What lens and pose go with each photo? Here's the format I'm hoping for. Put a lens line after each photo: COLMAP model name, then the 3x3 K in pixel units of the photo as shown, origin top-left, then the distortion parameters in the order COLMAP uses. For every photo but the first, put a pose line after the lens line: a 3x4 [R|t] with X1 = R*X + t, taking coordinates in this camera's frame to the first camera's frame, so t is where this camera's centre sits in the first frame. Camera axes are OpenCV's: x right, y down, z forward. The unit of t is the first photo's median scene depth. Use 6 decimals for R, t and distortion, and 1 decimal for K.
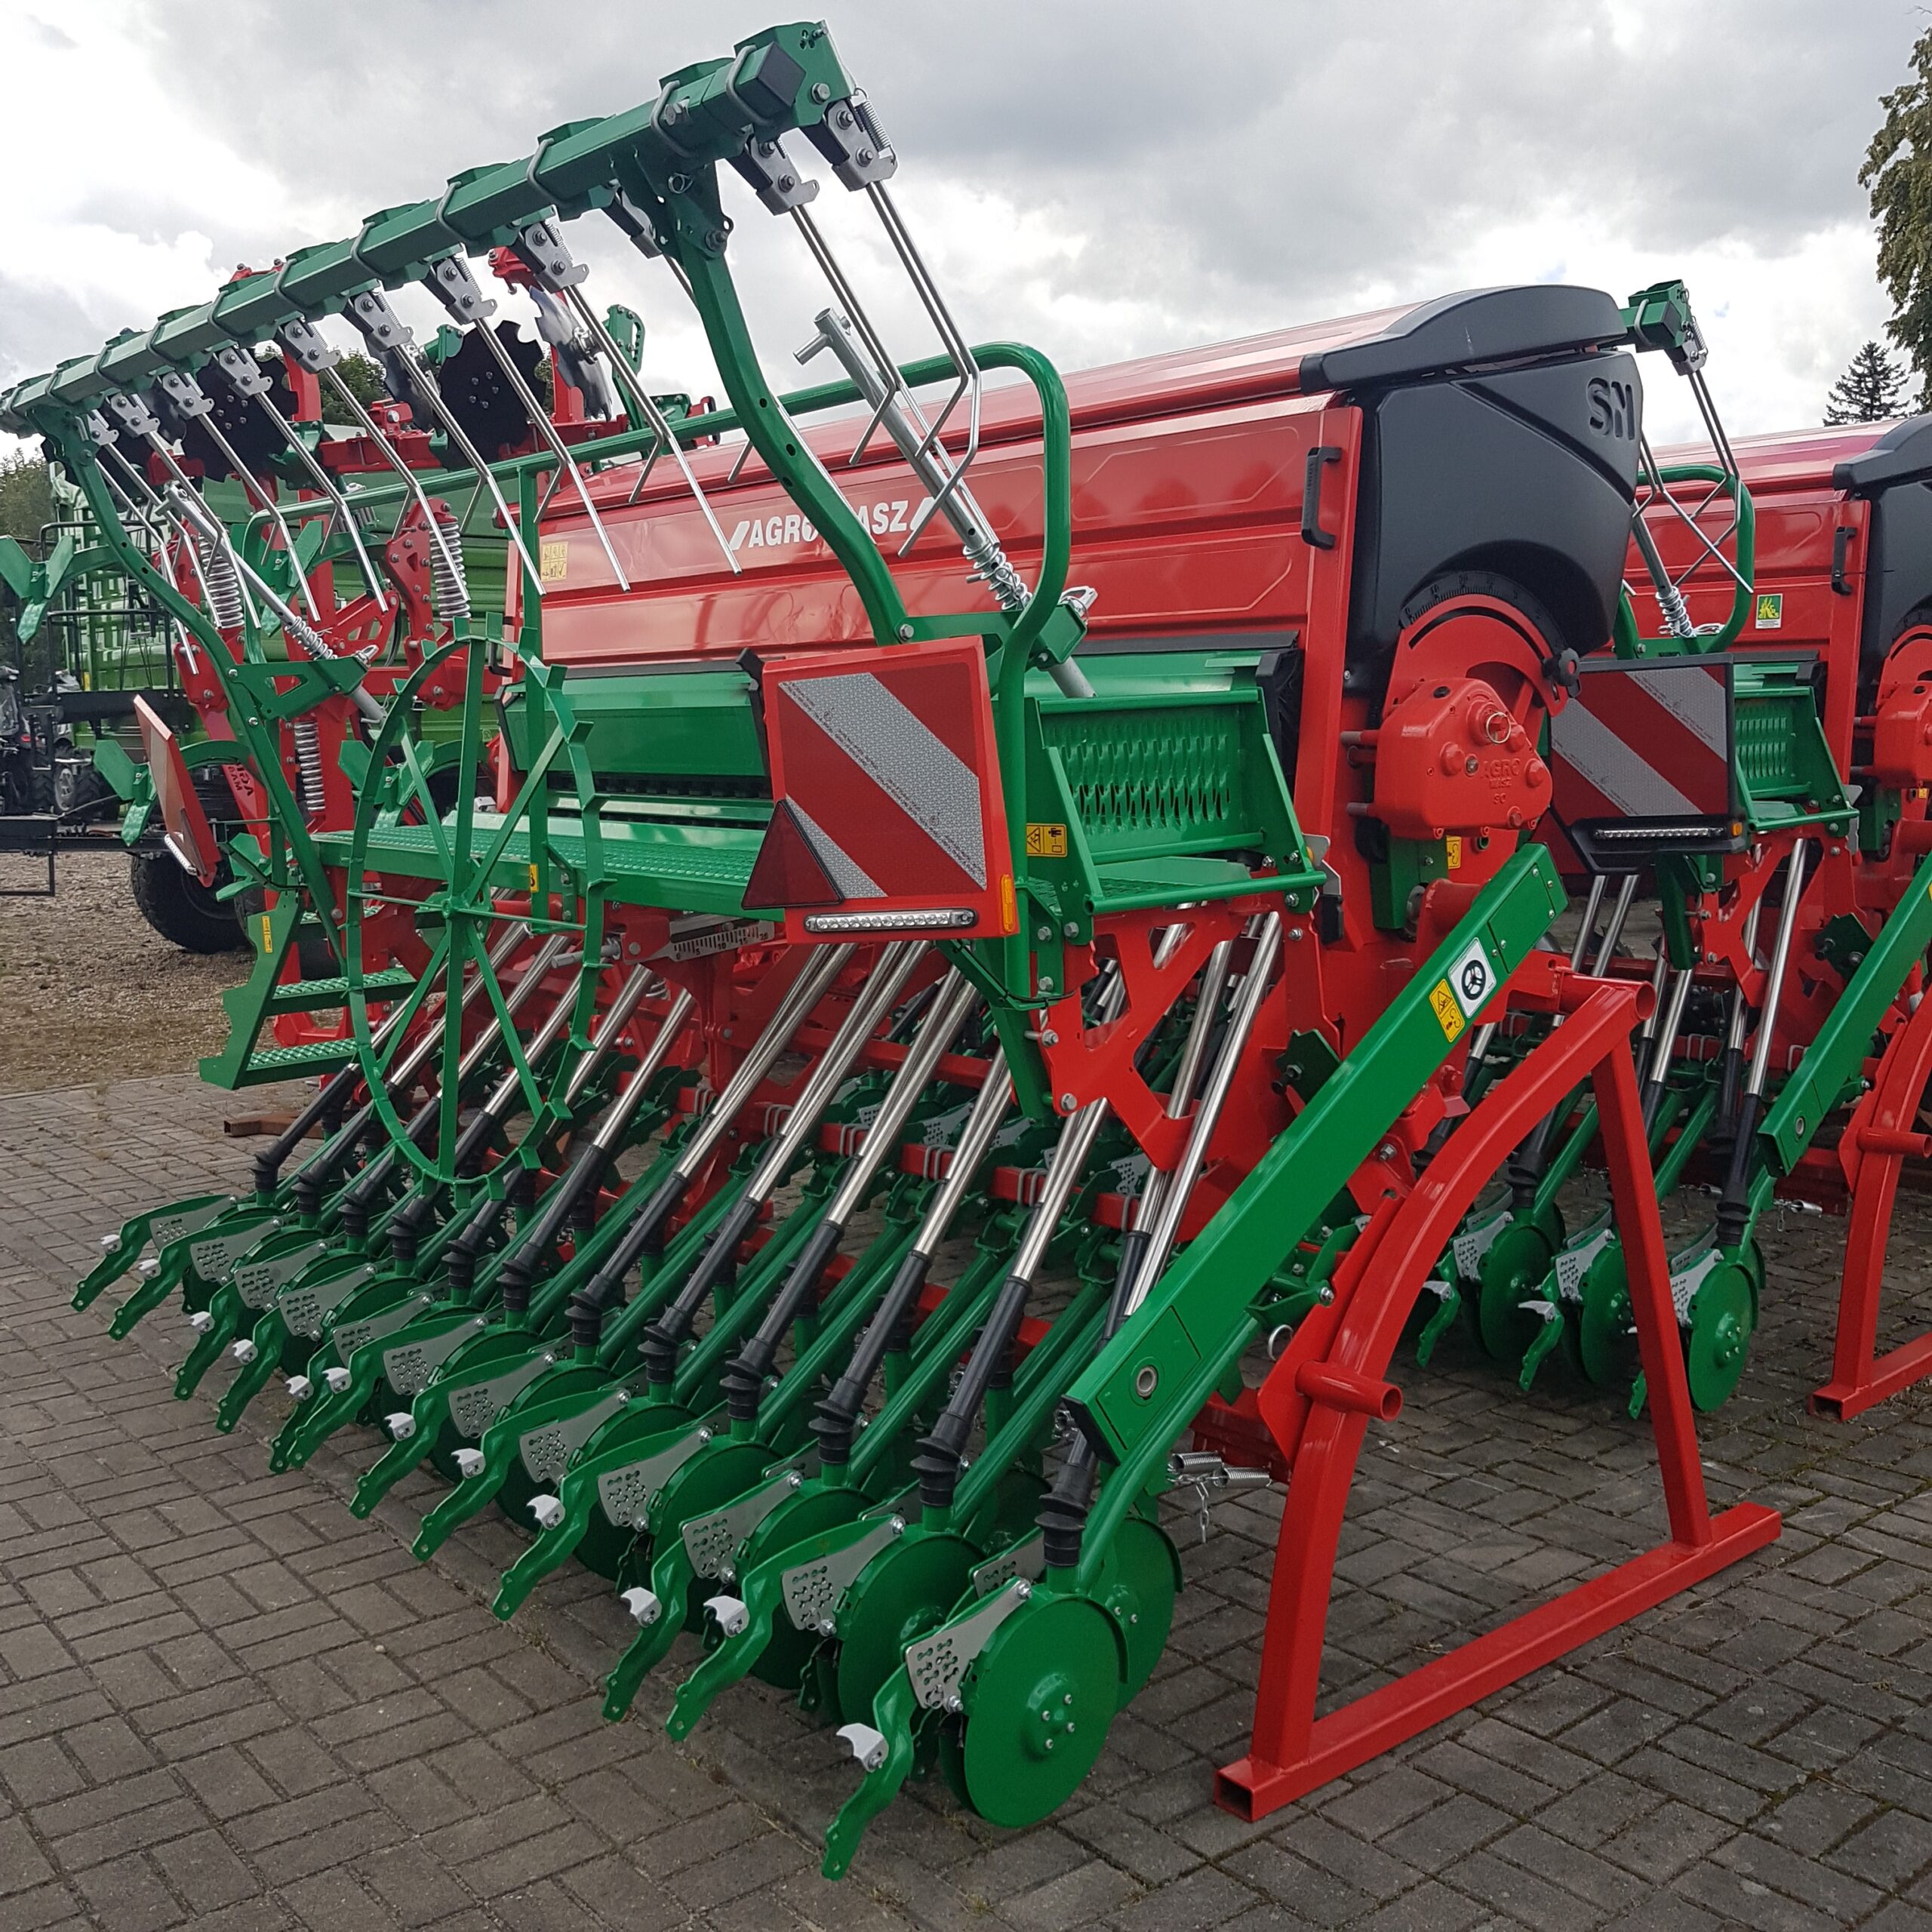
lens RADIAL K [[1999.1, 0, 899.3], [0, 1999.1, 1019.9], [0, 0, 1]] dist [0.009293, -0.050061]
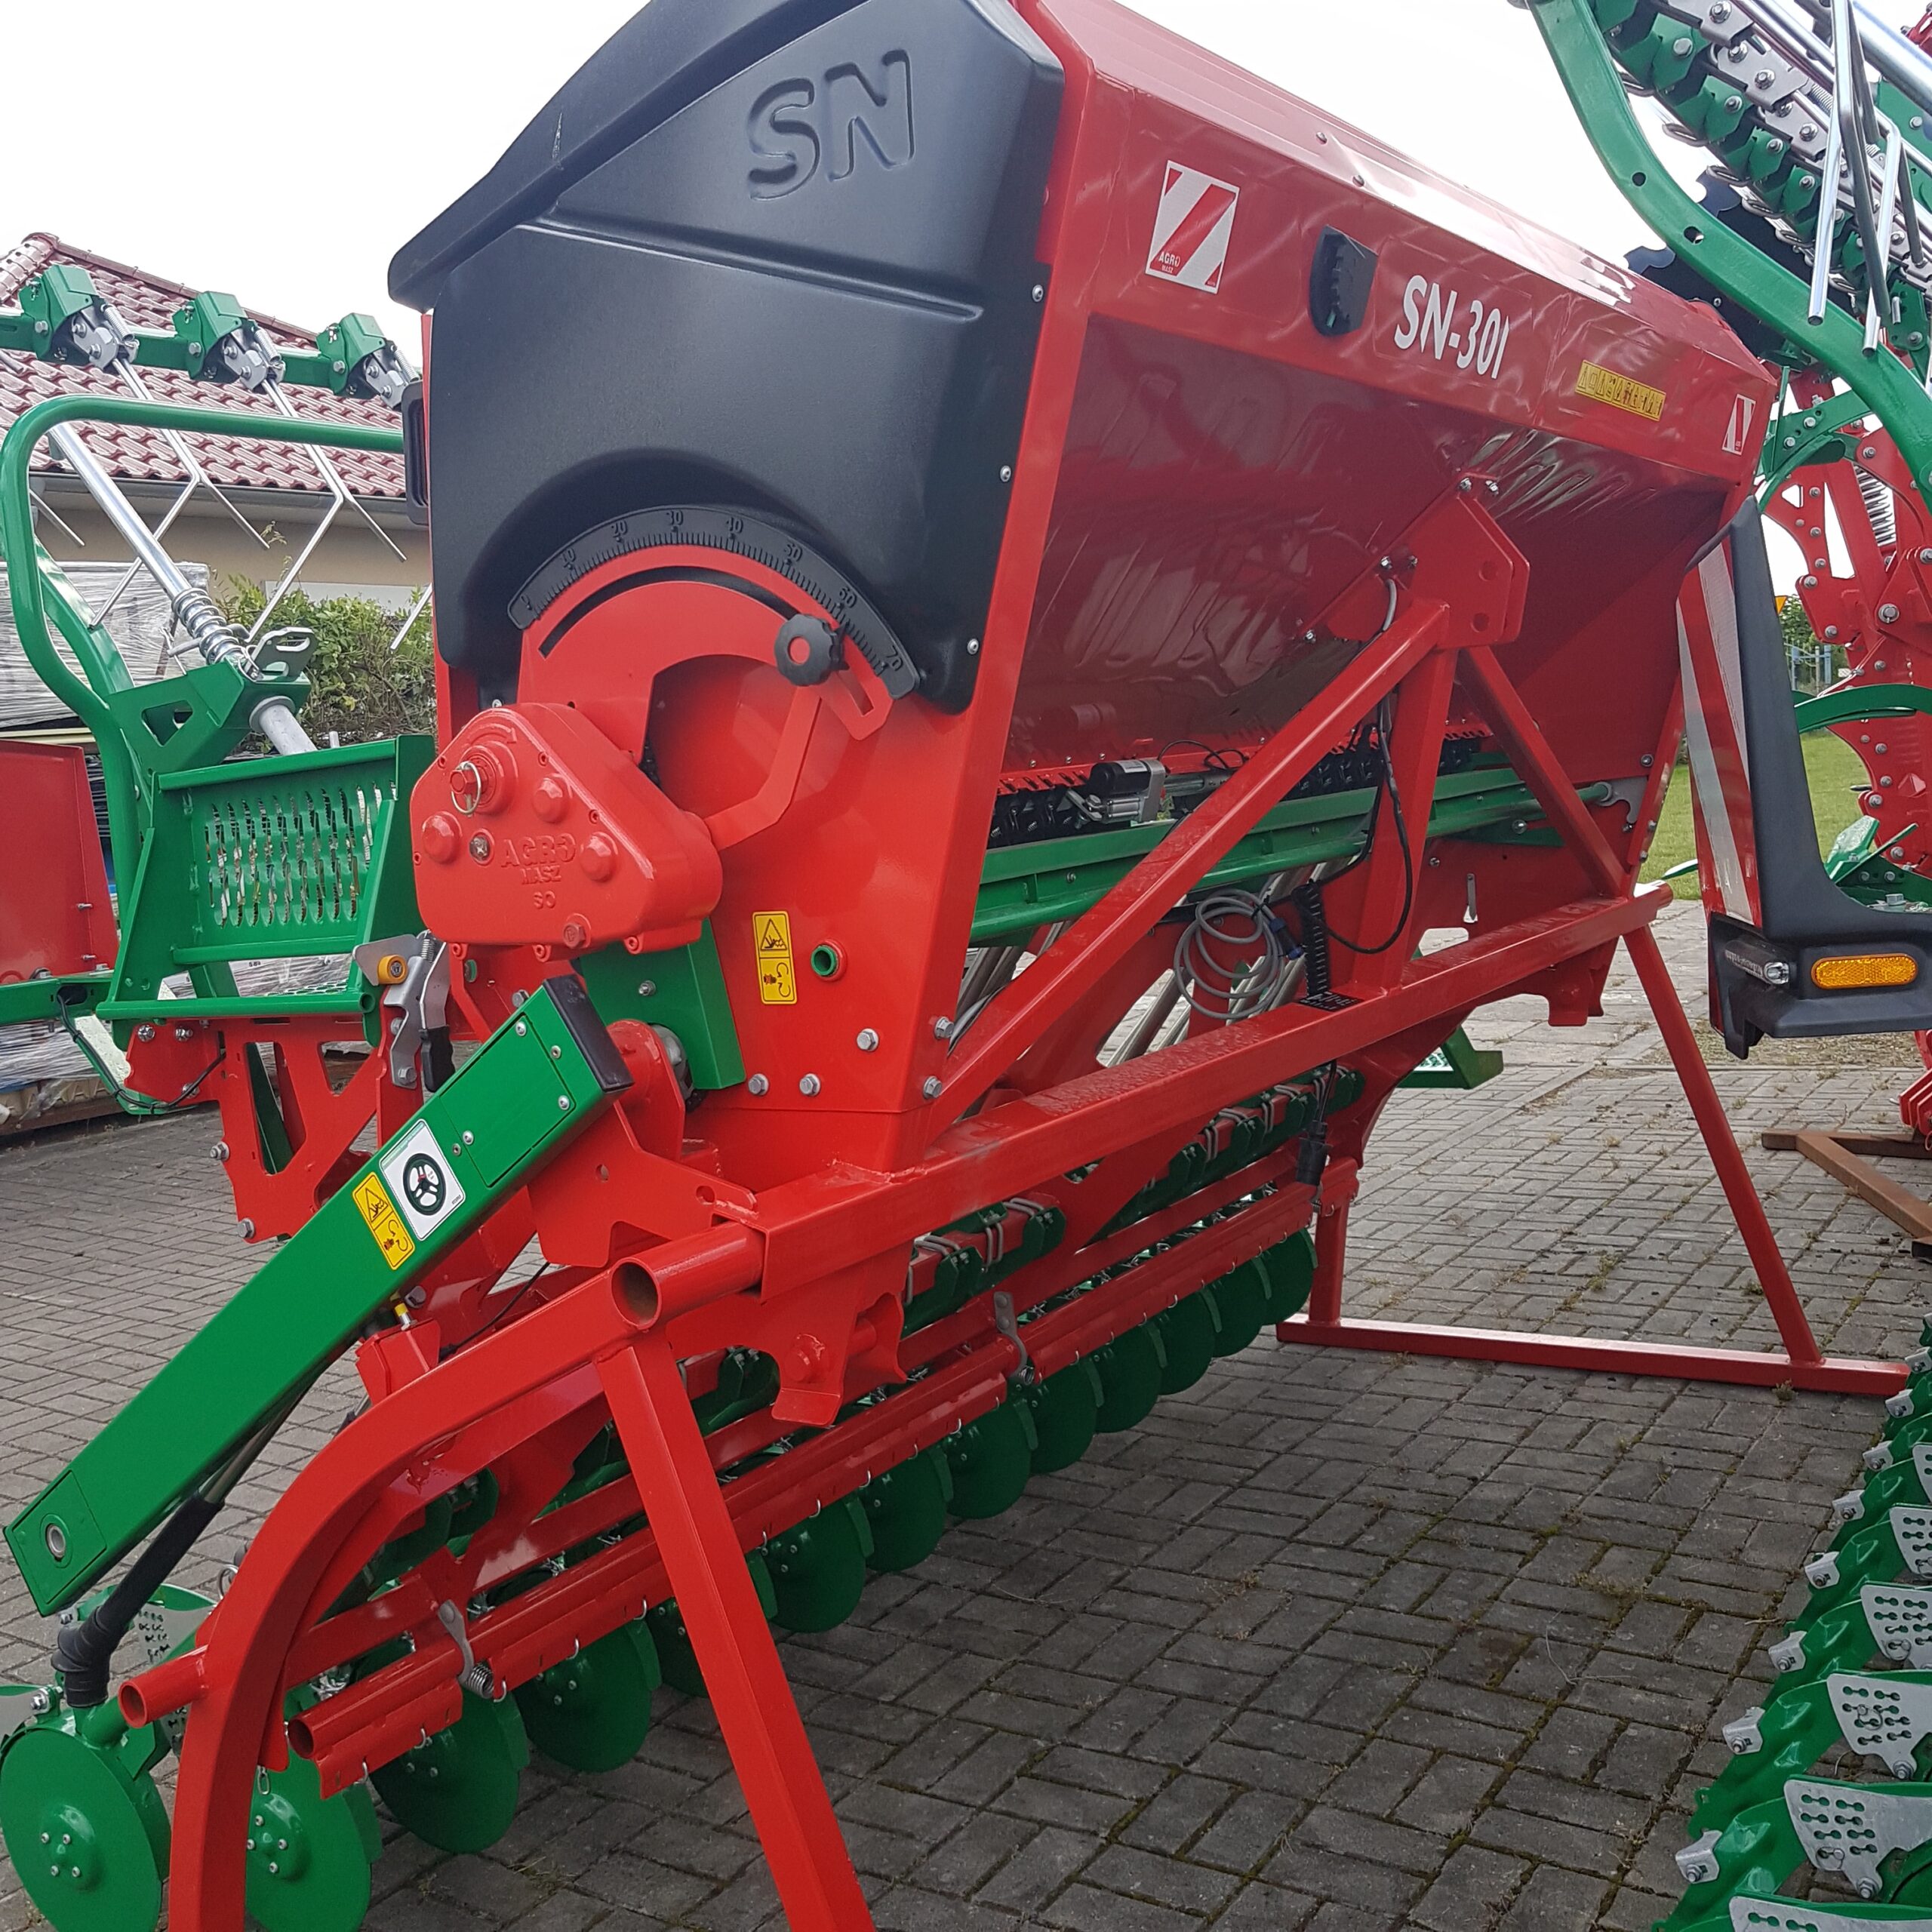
lens RADIAL K [[1999.9, 0, 919.3], [0, 1999.9, 1006.7], [0, 0, 1]] dist [-0.001626, -0.014495]
pose [[0.295950, 0.104223, -0.949501, 0.920209], [-0.068014, 0.993806, 0.087887, -0.141153], [0.952779, 0.038569, 0.301205, 0.938899]]
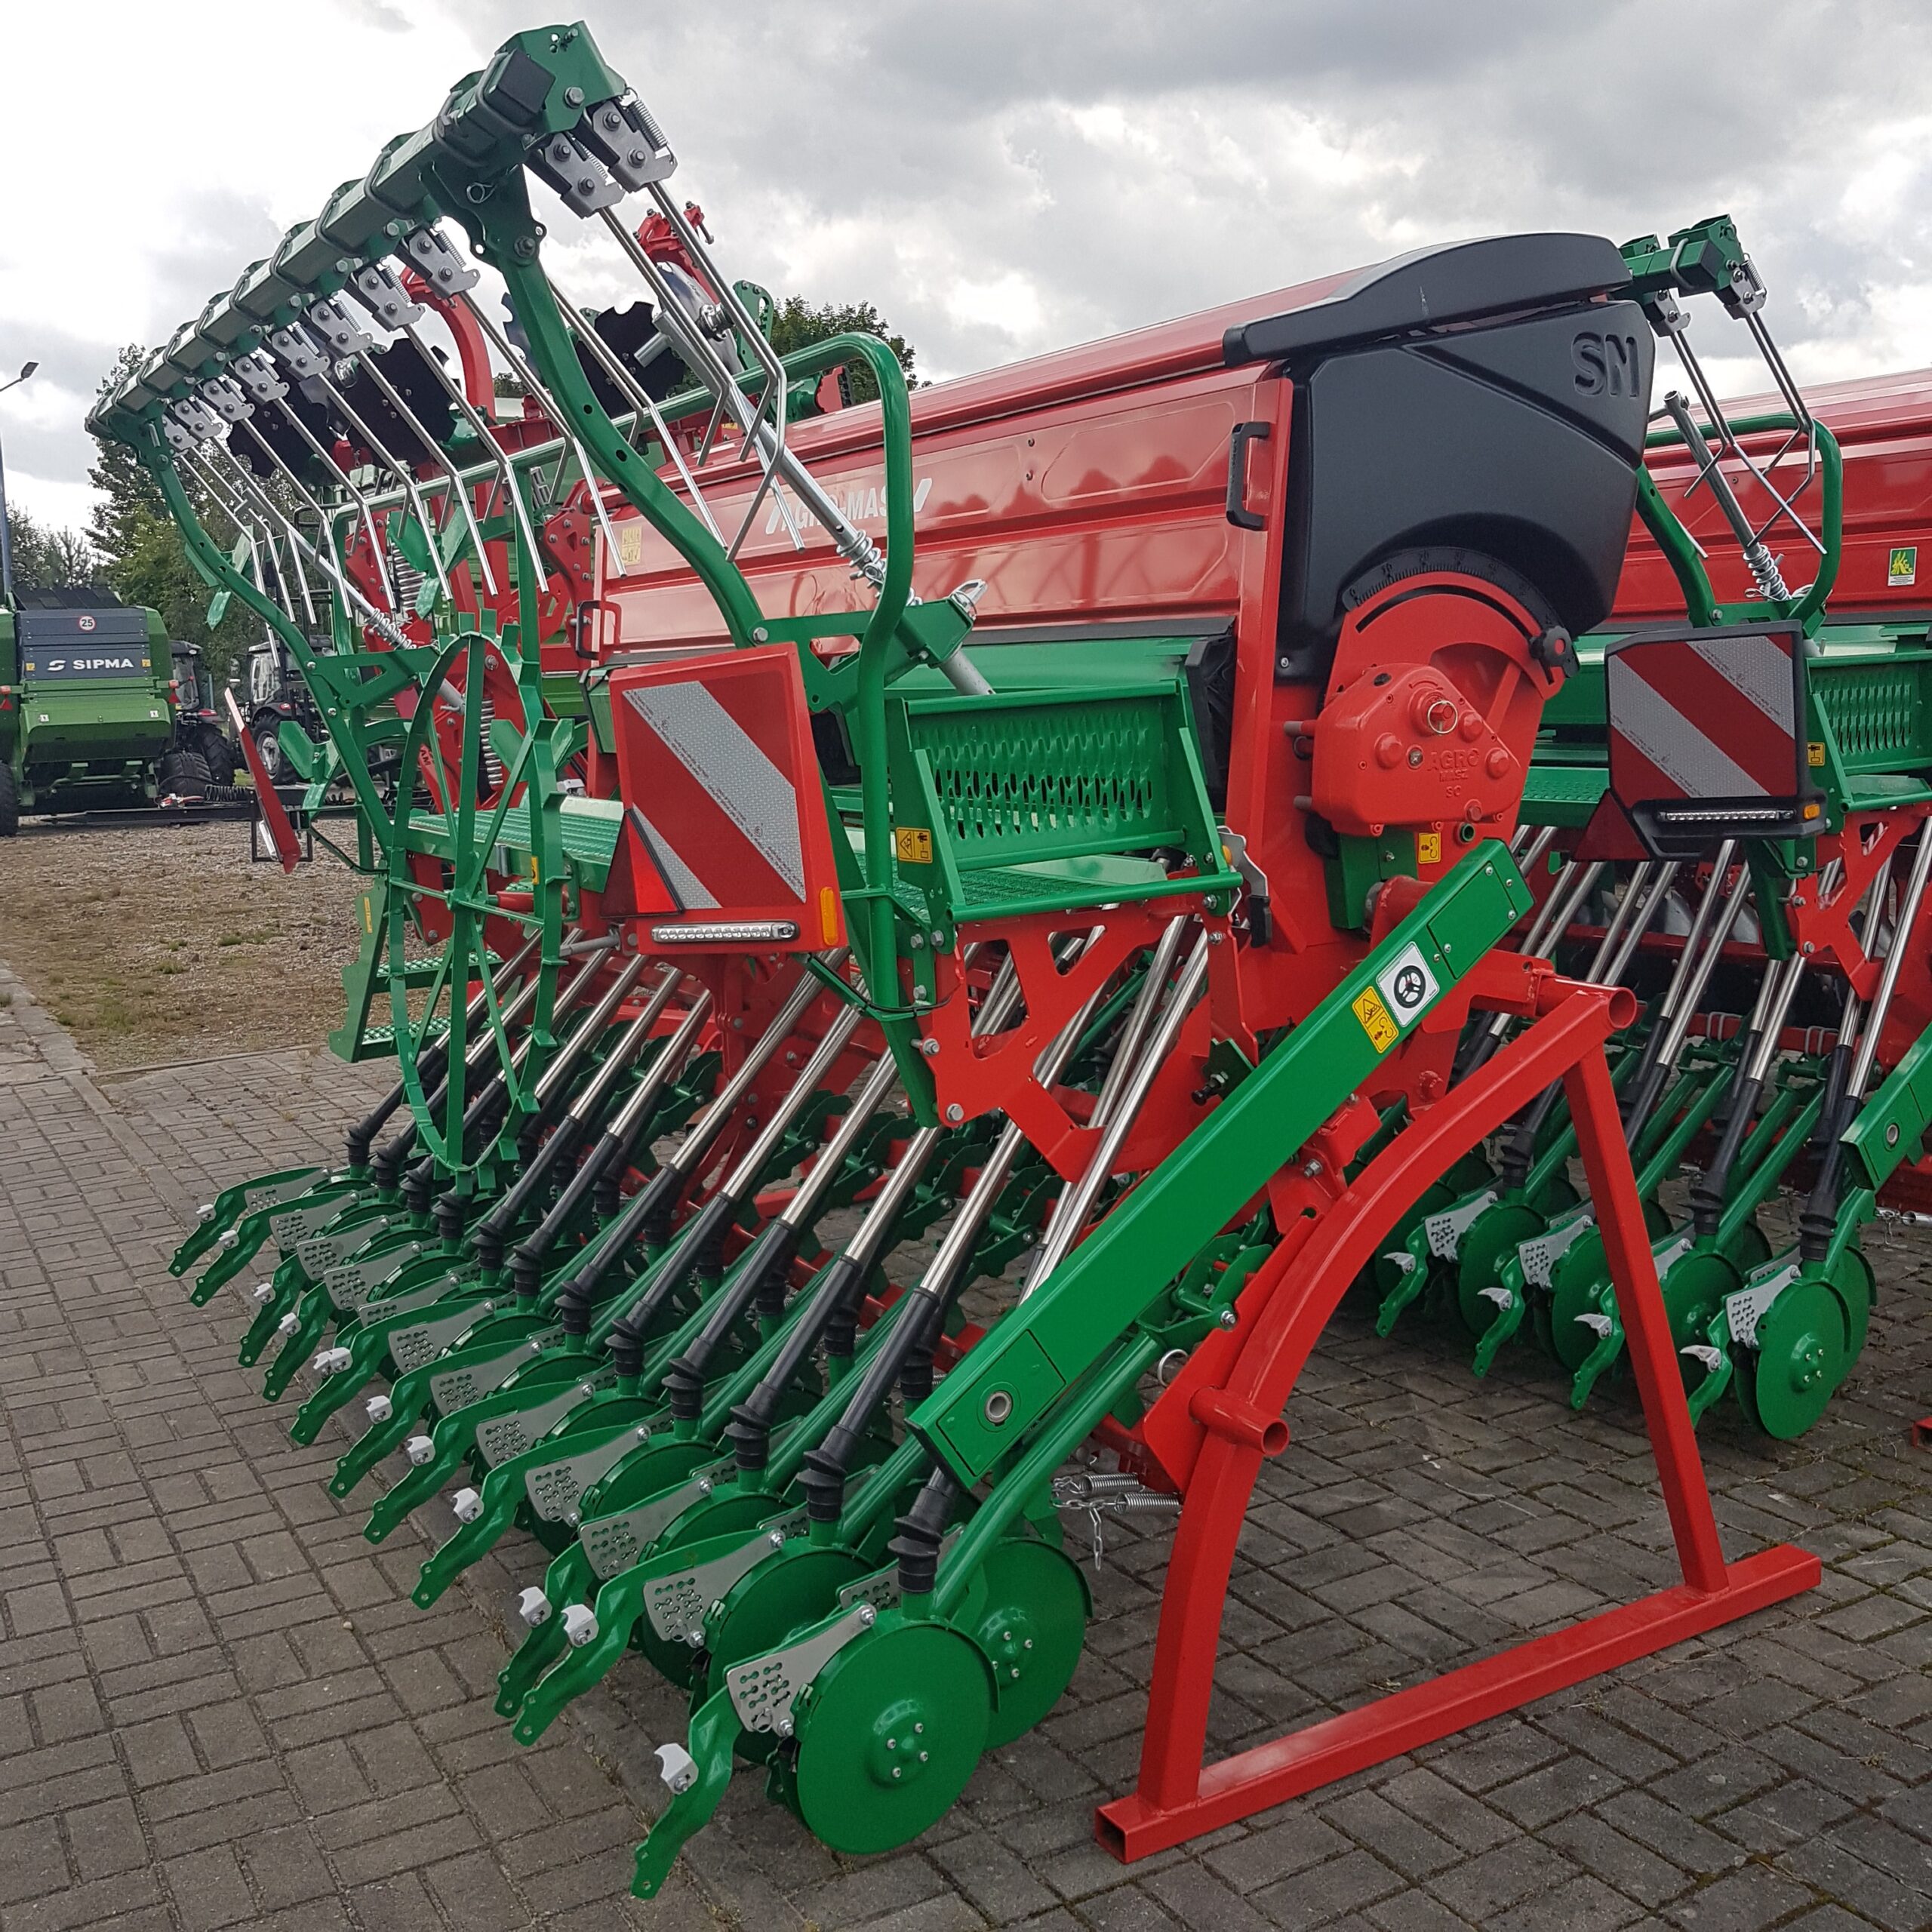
lens RADIAL K [[1999.9, 0, 919.3], [0, 1999.9, 1006.7], [0, 0, 1]] dist [-0.001626, -0.014495]
pose [[0.988201, 0.008171, -0.152944, 0.199639], [-0.005341, 0.999807, 0.018903, -0.026708], [0.153069, -0.017863, 0.988054, 0.036165]]
